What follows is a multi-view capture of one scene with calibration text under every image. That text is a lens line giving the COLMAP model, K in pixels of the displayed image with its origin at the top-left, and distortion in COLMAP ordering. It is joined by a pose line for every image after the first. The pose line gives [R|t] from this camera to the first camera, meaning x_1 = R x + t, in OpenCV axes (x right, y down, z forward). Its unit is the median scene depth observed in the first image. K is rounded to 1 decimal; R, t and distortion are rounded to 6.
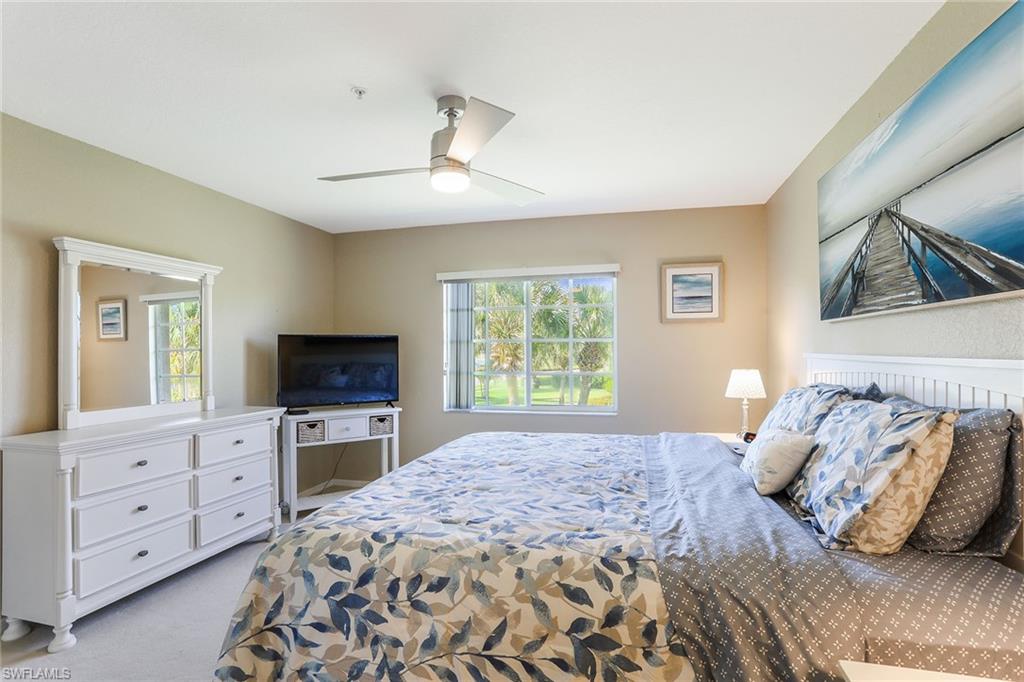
lens RADIAL K [[509.7, 0, 512.0], [0, 509.7, 341.0], [0, 0, 1]] dist [-0.072110, 0.000234]
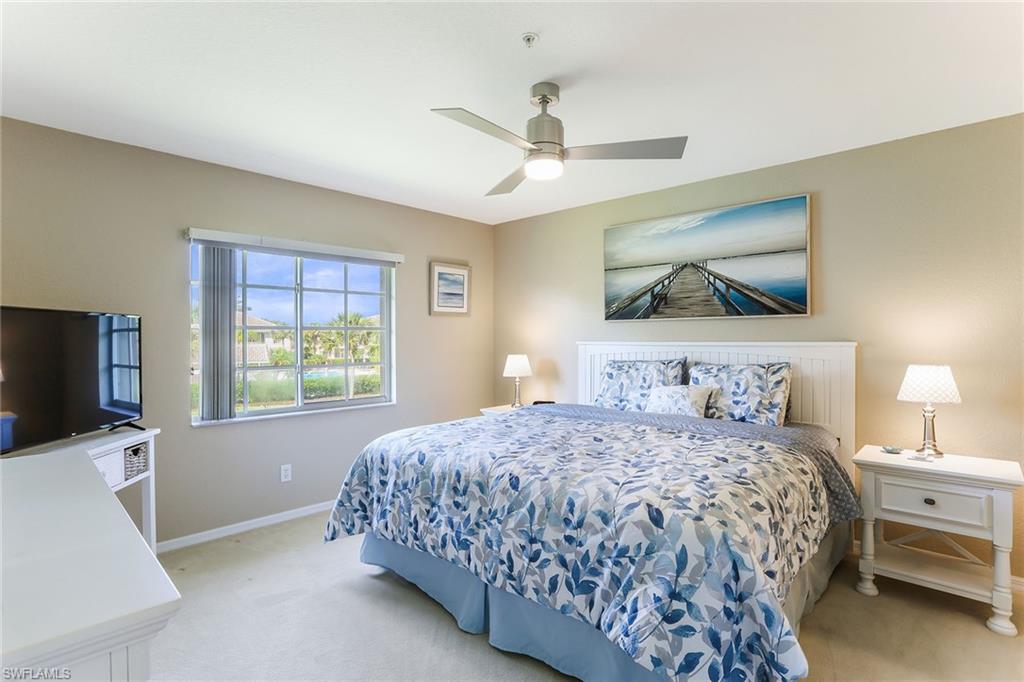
lens RADIAL K [[509.7, 0, 512.0], [0, 509.7, 341.0], [0, 0, 1]] dist [-0.072110, 0.000234]
pose [[0.471398, -0.002551, 0.881917, -1.048212], [-0.013042, 0.999866, 0.009863, 0.013557], [-0.881824, -0.016152, 0.471302, 0.576699]]
